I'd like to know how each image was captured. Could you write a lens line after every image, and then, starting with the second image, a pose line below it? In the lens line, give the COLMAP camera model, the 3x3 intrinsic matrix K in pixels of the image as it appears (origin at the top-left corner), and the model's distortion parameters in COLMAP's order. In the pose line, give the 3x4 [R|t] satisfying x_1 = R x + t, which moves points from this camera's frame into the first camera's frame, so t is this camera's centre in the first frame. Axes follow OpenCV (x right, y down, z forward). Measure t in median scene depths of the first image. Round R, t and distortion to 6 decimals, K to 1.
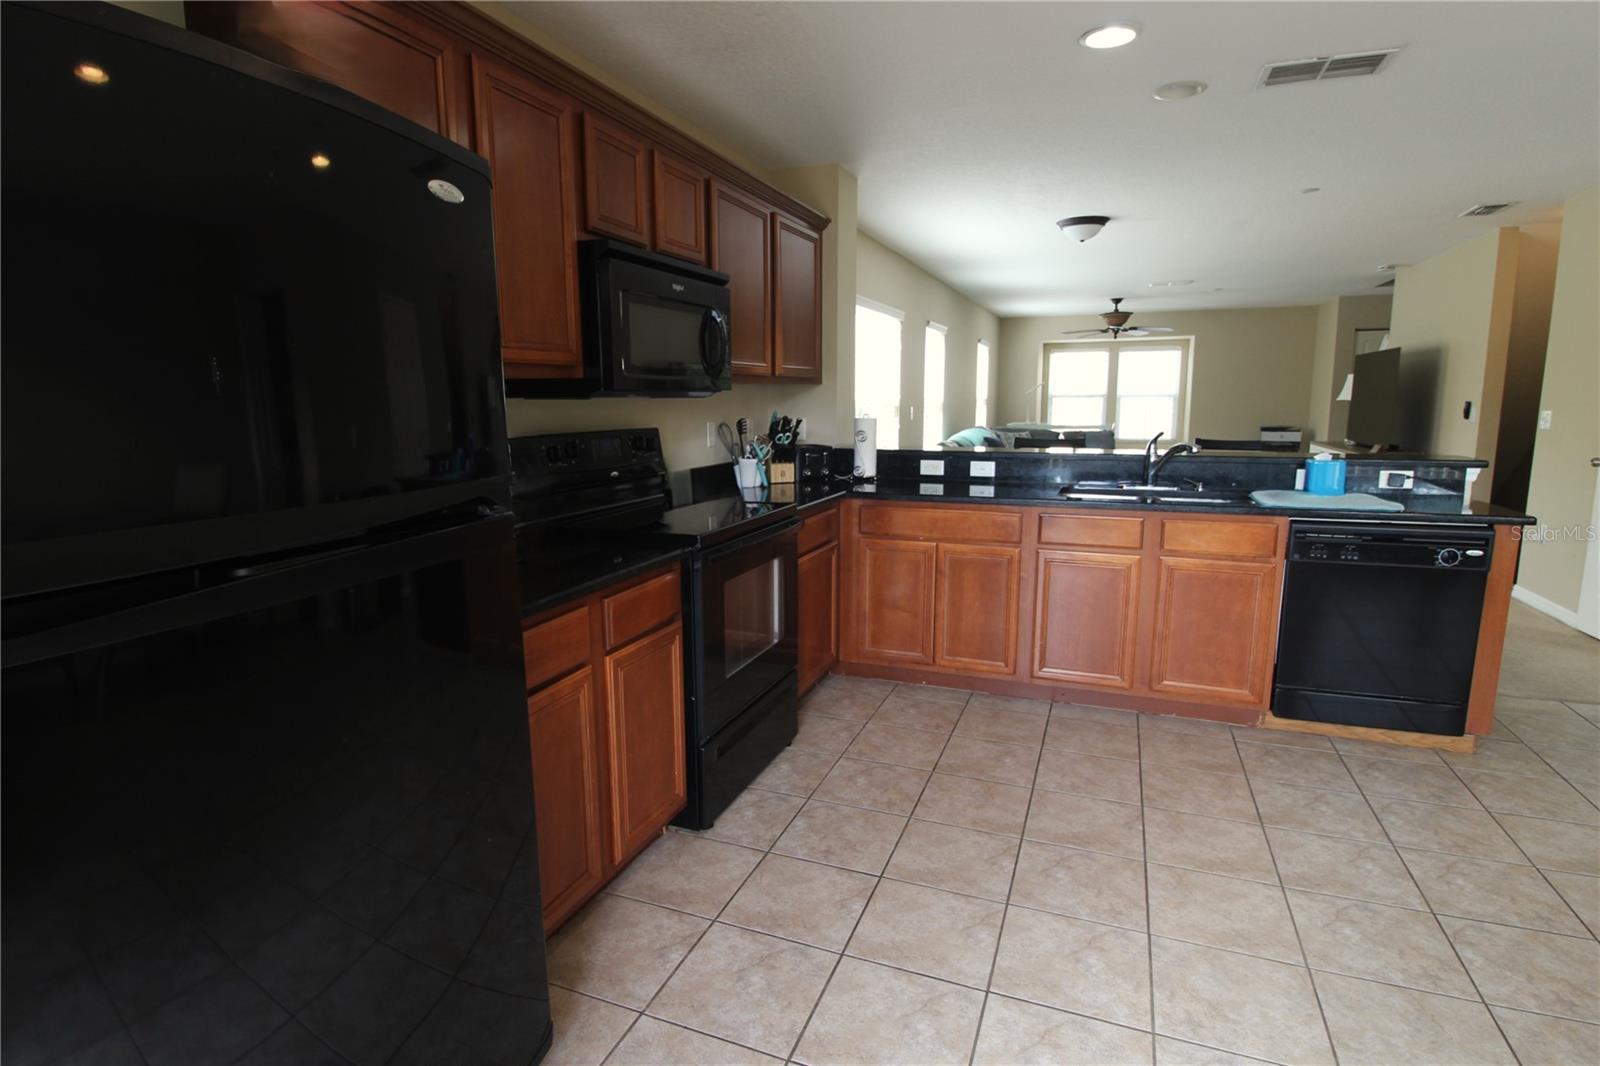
lens RADIAL K [[820.4, 0, 798.7], [0, 820.4, 527.7], [0, 0, 1]] dist [-0.017961, -0.002699]
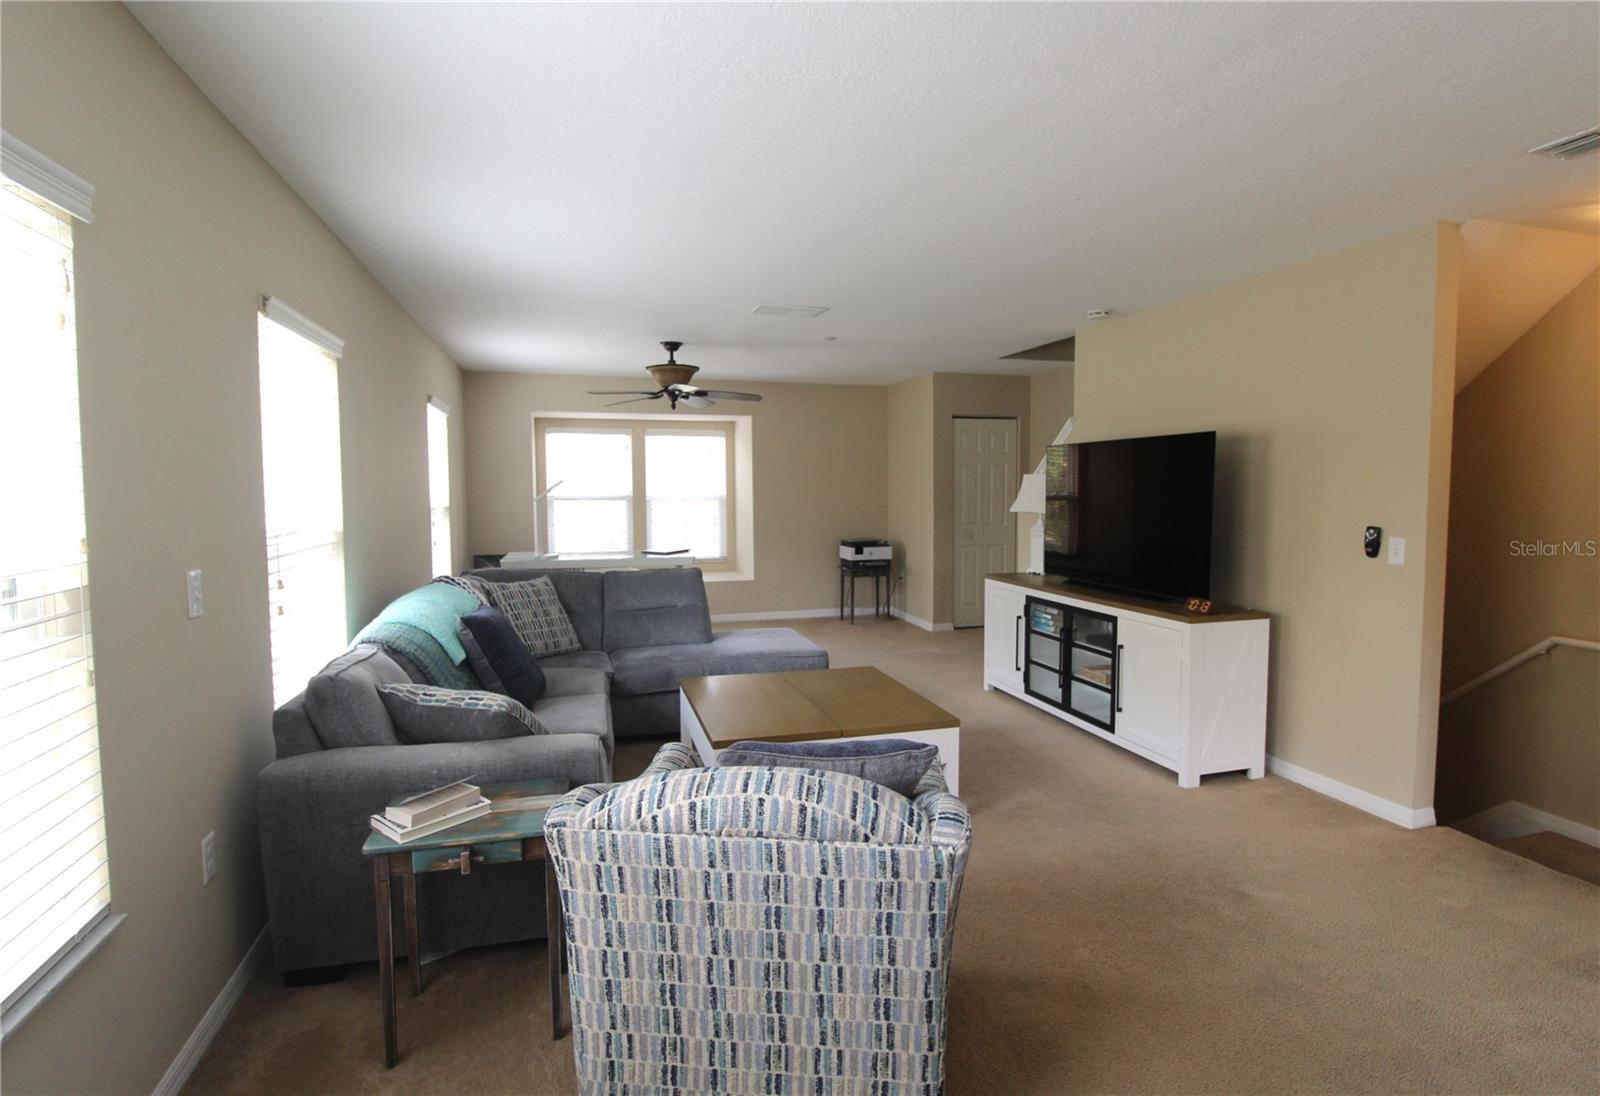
lens RADIAL K [[807.7, 0, 804.6], [0, 807.7, 539.7], [0, 0, 1]] dist [-0.012366, 0.000237]
pose [[0.795394, -0.031896, 0.605253, 0.096969], [0.088423, 0.994037, -0.063817, -0.084518], [-0.599608, 0.104278, 0.793471, 0.456626]]
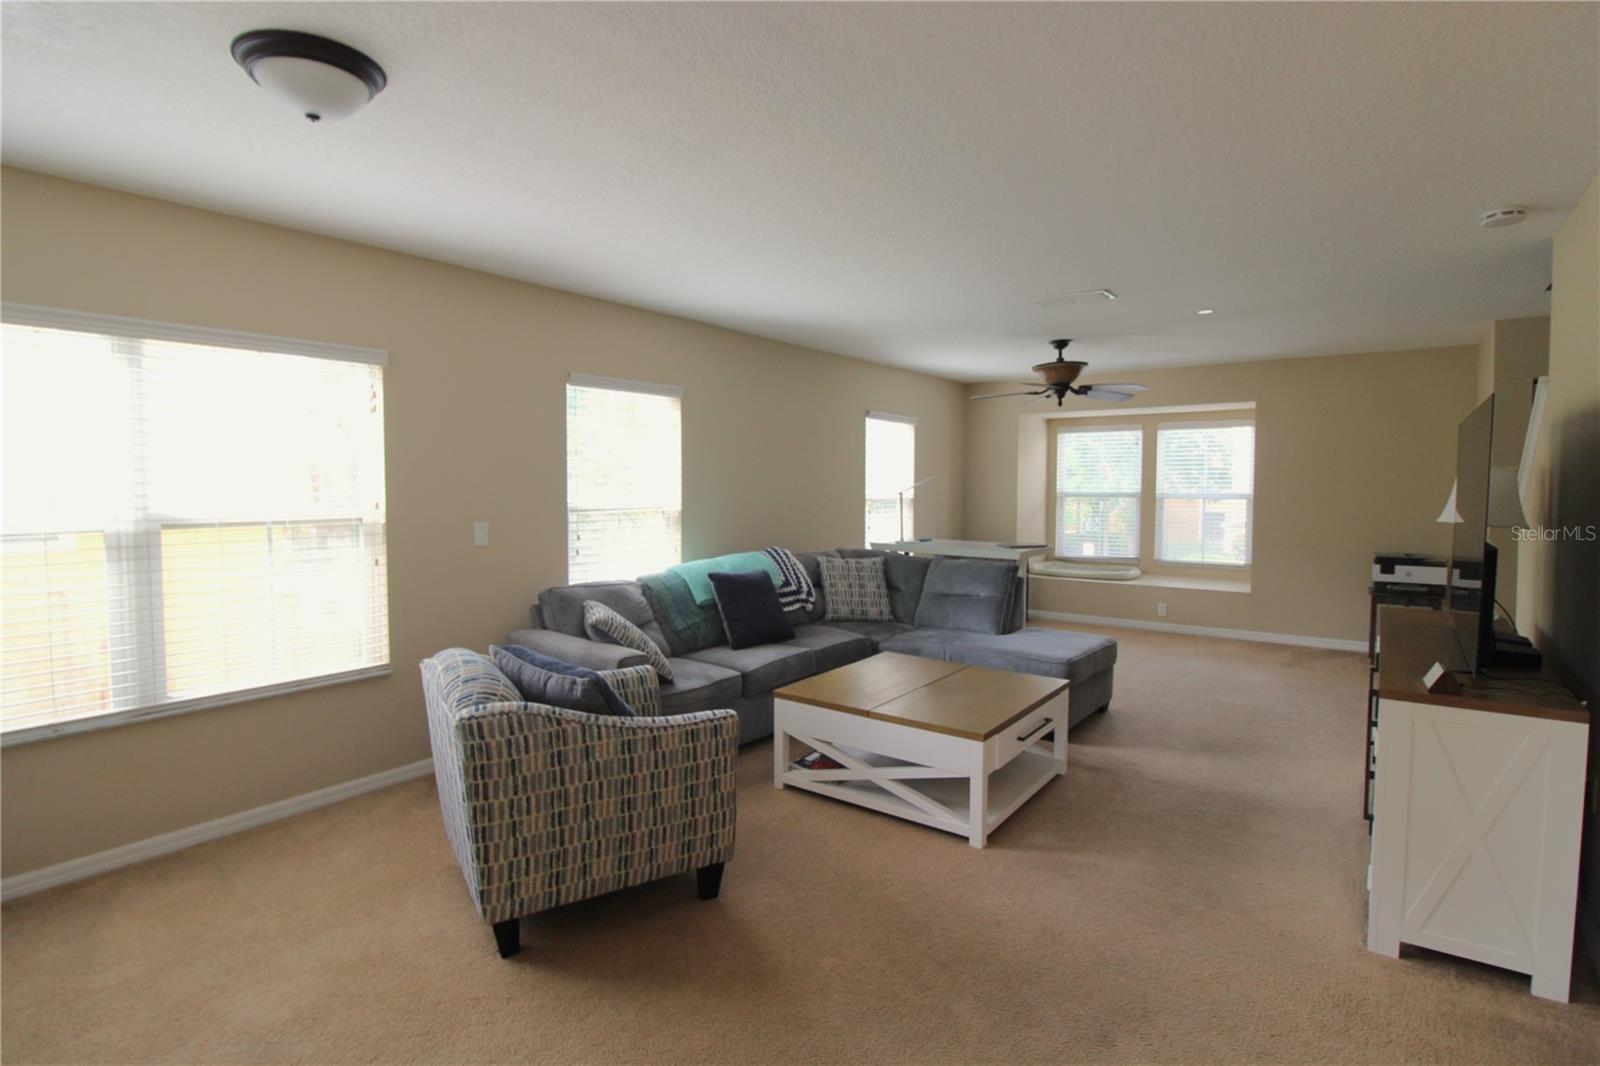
lens RADIAL K [[789.9, 0, 796.3], [0, 789.9, 522.8], [0, 0, 1]] dist [-0.018293, -0.001221]
pose [[0.960803, 0.025931, -0.276016, 0.344292], [-0.054554, 0.993833, -0.096535, -0.074373], [0.271811, 0.107809, 0.956293, 0.378494]]
